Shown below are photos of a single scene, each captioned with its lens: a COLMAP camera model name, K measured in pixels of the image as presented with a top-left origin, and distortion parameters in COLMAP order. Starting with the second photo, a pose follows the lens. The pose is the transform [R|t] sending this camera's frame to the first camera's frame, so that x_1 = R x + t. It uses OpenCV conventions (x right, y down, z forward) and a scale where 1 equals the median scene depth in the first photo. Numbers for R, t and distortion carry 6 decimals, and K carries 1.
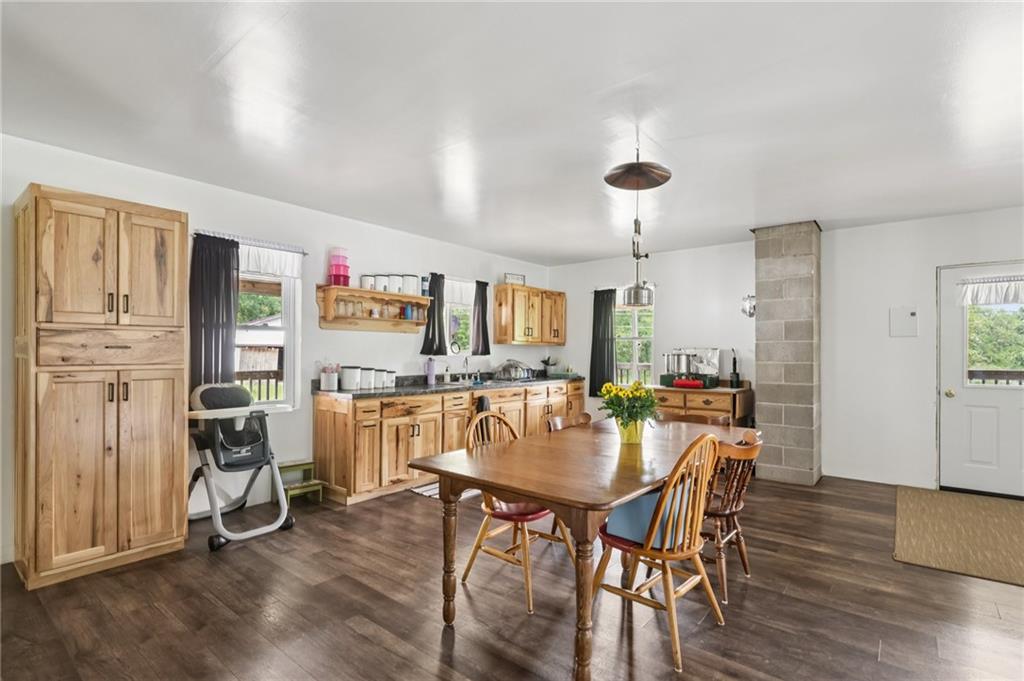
lens RADIAL K [[498.9, 0, 517.3], [0, 498.9, 344.8], [0, 0, 1]] dist [-0.027030, -0.000129]
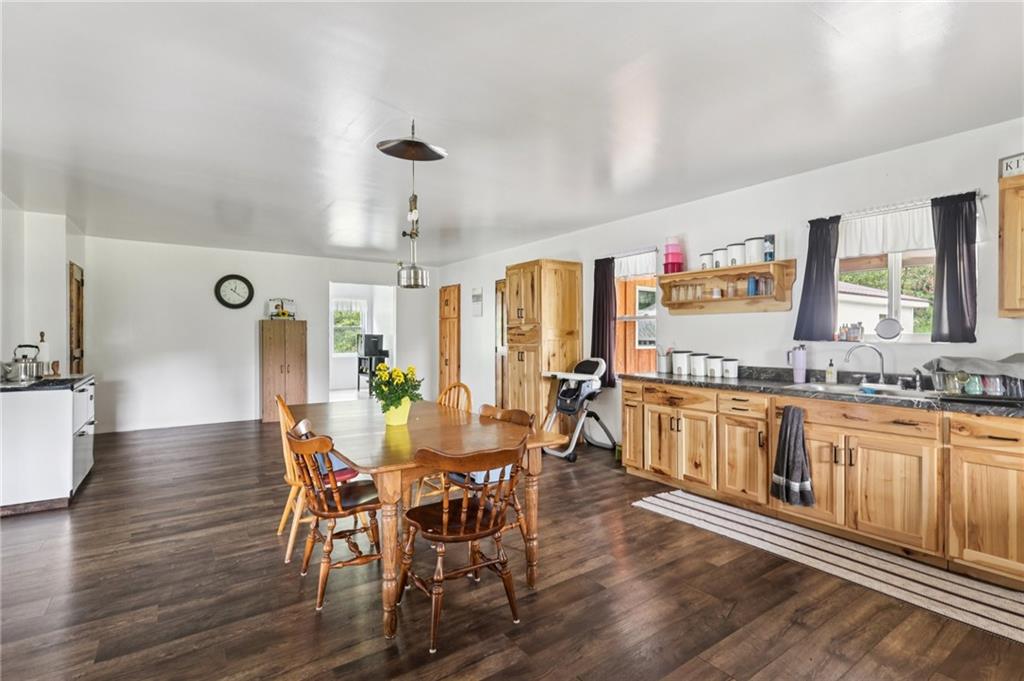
lens RADIAL K [[498.9, 0, 517.3], [0, 498.9, 344.8], [0, 0, 1]] dist [-0.027030, -0.000129]
pose [[-0.298019, 0.016579, -0.954416, 0.676978], [0.016899, 0.999784, 0.012091, 0.012393], [0.954410, -0.012526, -0.298235, 0.924924]]
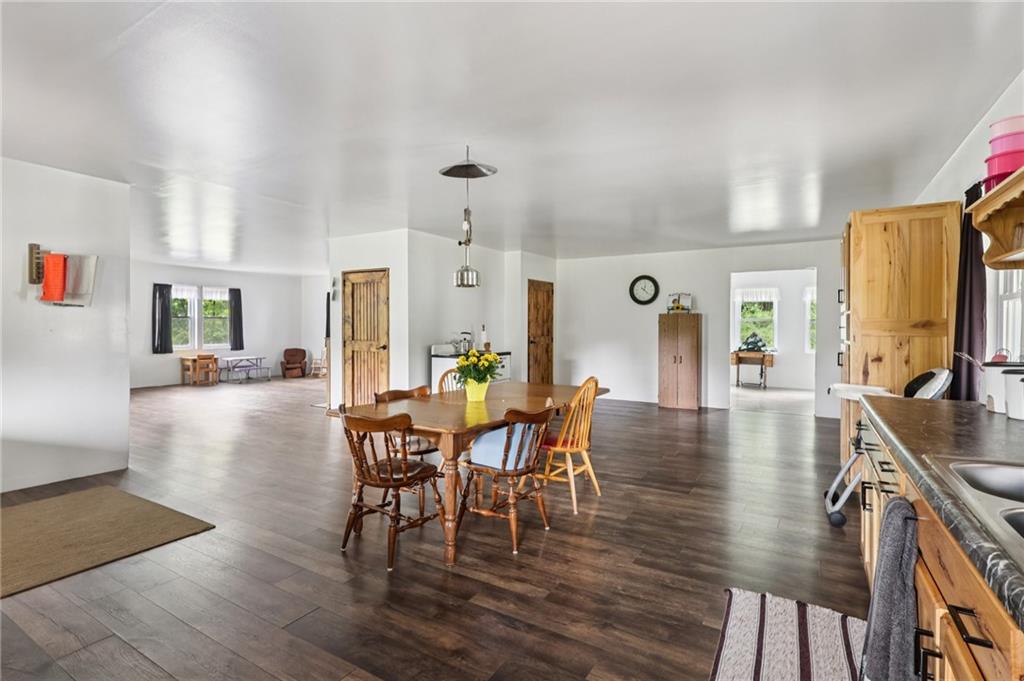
lens RADIAL K [[498.9, 0, 517.3], [0, 498.9, 344.8], [0, 0, 1]] dist [-0.027030, -0.000129]
pose [[-0.993799, -0.000389, -0.111190, 0.154459], [-0.002195, 0.999868, 0.016118, 0.019968], [0.111169, 0.016262, -0.993668, 1.339934]]
